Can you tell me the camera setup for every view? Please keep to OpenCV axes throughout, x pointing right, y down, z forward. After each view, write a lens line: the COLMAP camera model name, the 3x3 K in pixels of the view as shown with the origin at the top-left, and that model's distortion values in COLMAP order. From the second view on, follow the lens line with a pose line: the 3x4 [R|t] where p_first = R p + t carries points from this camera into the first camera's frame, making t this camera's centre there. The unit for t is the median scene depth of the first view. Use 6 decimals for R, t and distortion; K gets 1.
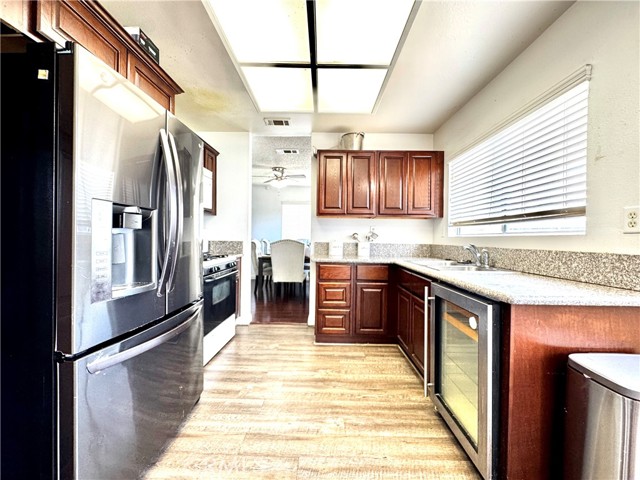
lens RADIAL K [[257.1, 0, 321.0], [0, 257.1, 239.4], [0, 0, 1]] dist [-0.002195, -0.000182]
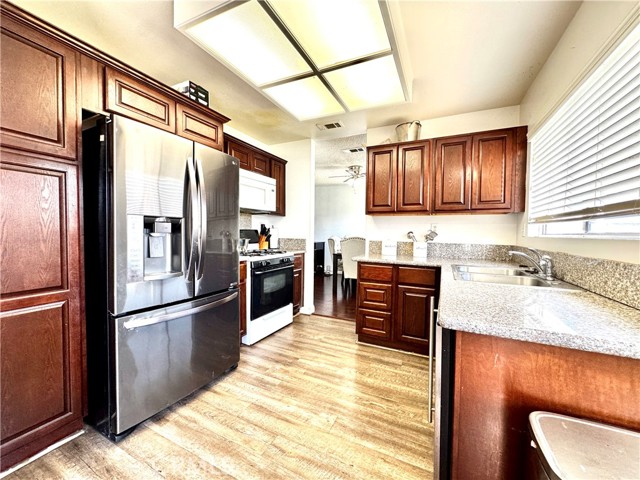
lens RADIAL K [[255.0, 0, 320.0], [0, 255.0, 240.0], [0, 0, 1]] dist [-0.001598, 0.000048]
pose [[0.905512, 0.012051, -0.424150, 0.260279], [-0.003630, 0.999780, 0.020655, -0.014239], [0.424305, -0.017164, 0.905356, 0.040329]]
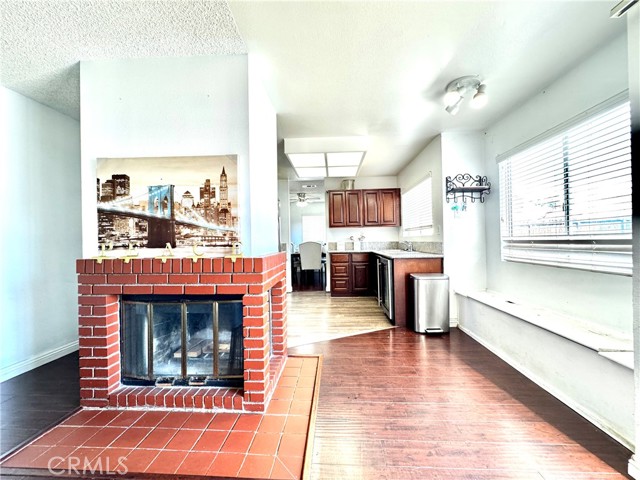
lens RADIAL K [[255.0, 0, 320.0], [0, 255.0, 240.0], [0, 0, 1]] dist [-0.001598, 0.000048]
pose [[0.998309, -0.034000, -0.047145, -0.000035], [0.033483, 0.999371, -0.011706, 0.013765], [0.047513, 0.010108, 0.998819, -0.819059]]
